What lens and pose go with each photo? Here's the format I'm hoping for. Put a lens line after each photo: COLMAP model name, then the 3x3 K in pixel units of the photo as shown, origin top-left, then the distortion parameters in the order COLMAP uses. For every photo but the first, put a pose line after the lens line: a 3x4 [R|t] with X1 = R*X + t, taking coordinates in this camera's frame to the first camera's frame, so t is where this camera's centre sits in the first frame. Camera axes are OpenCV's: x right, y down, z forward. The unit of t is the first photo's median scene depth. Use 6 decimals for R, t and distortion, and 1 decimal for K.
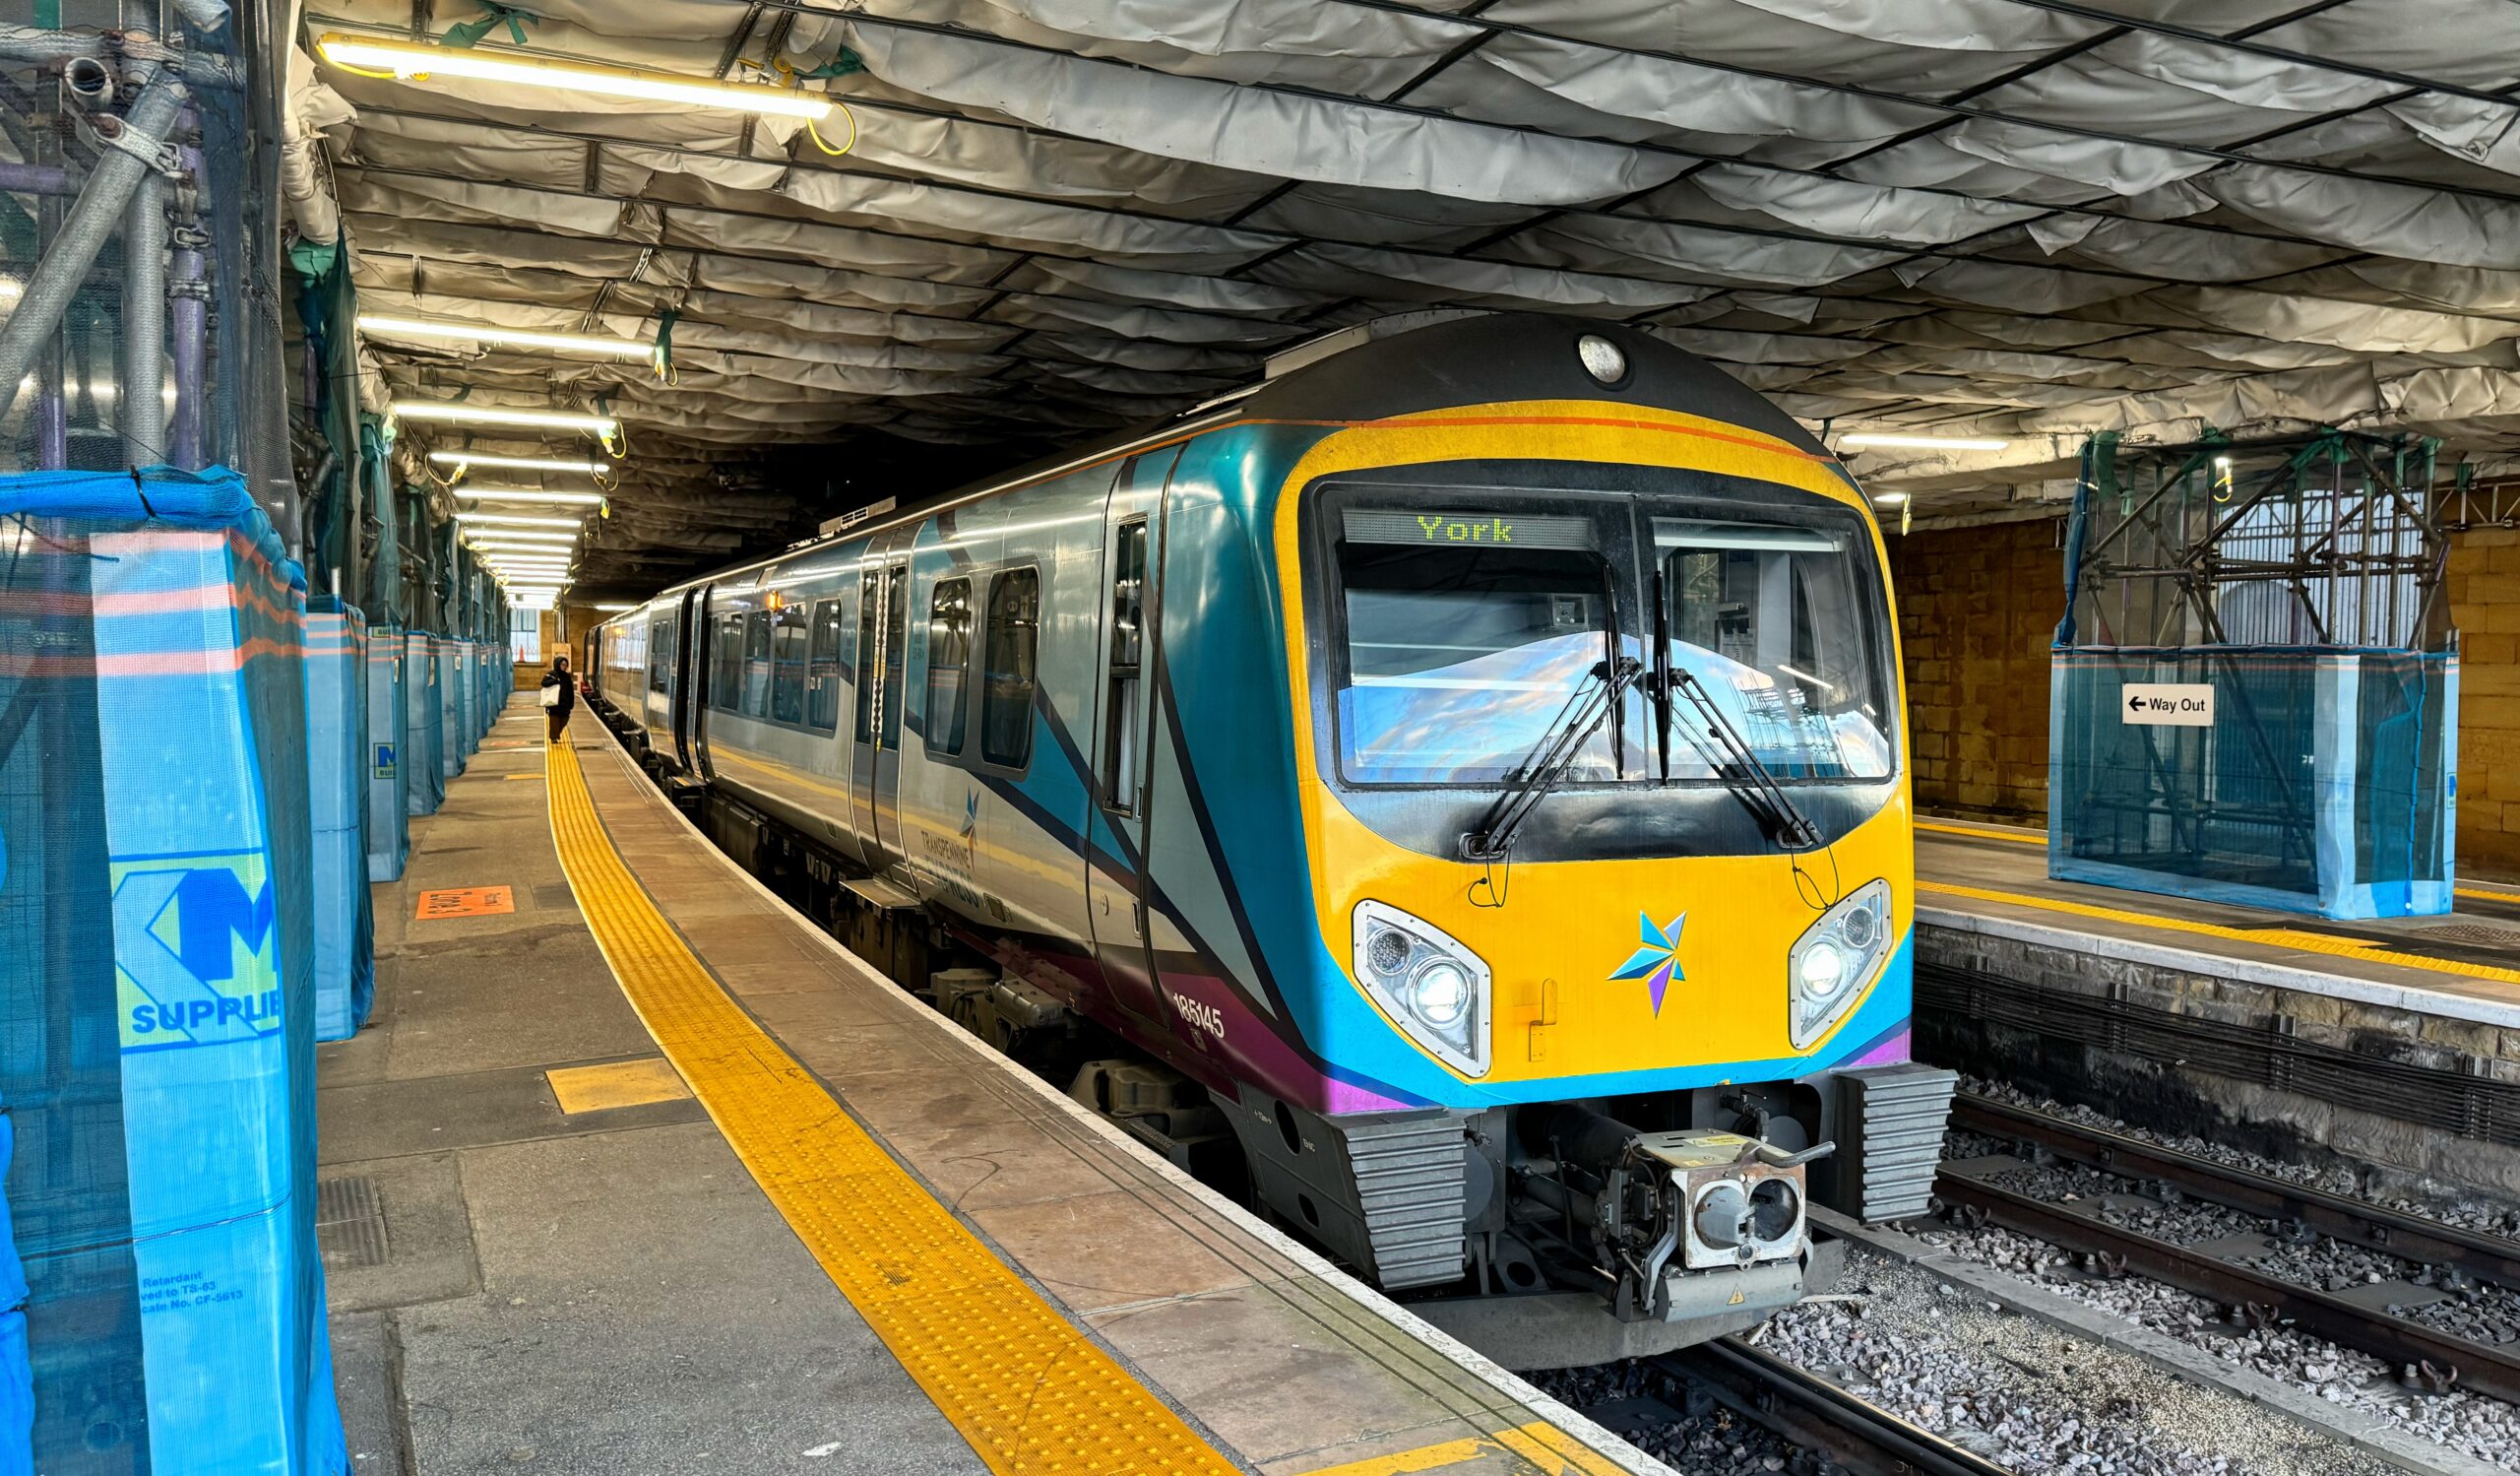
lens RADIAL K [[1779.3, 0, 1260.0], [0, 1779.3, 738.0], [0, 0, 1]] dist [0.044206, -0.047962]
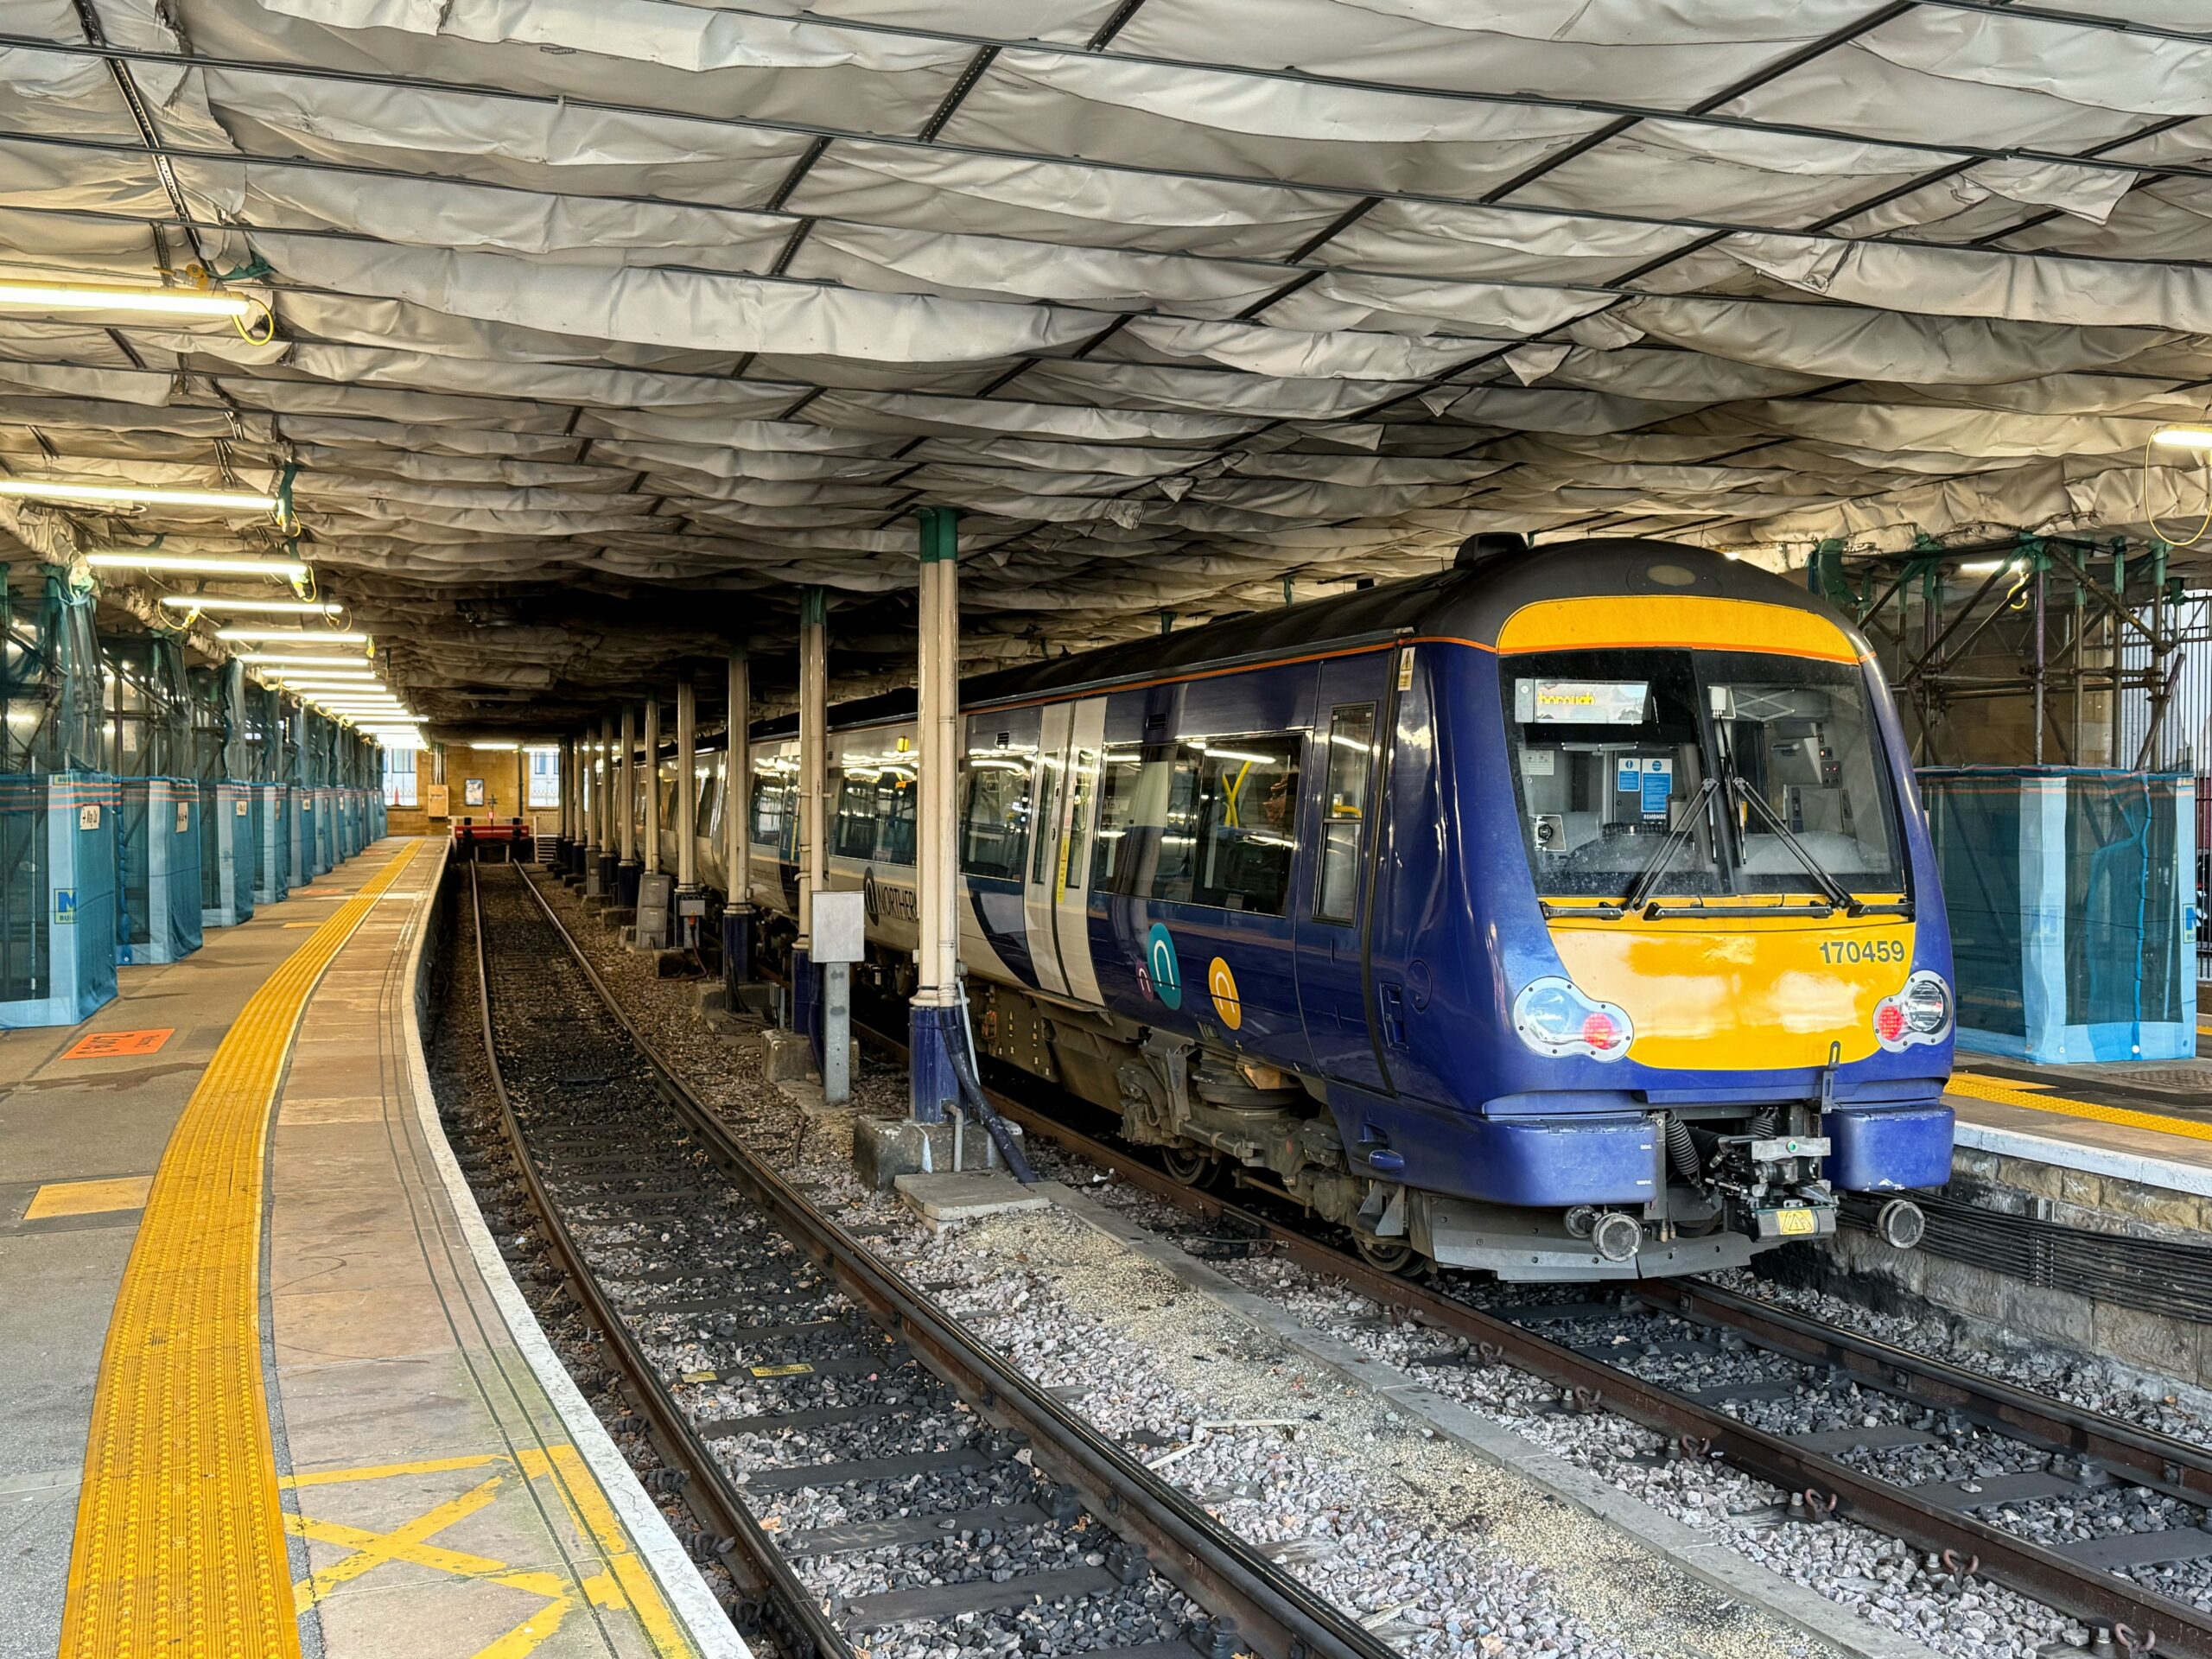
lens RADIAL K [[2040.0, 0, 1106.0], [0, 2040.0, 829.5], [0, 0, 1]] dist [0.195929, -0.418082]
pose [[0.994262, -0.010476, -0.106457, 0.285154], [0.007693, 0.999619, -0.026521, 0.006761], [0.106694, 0.025550, 0.993964, -0.145260]]
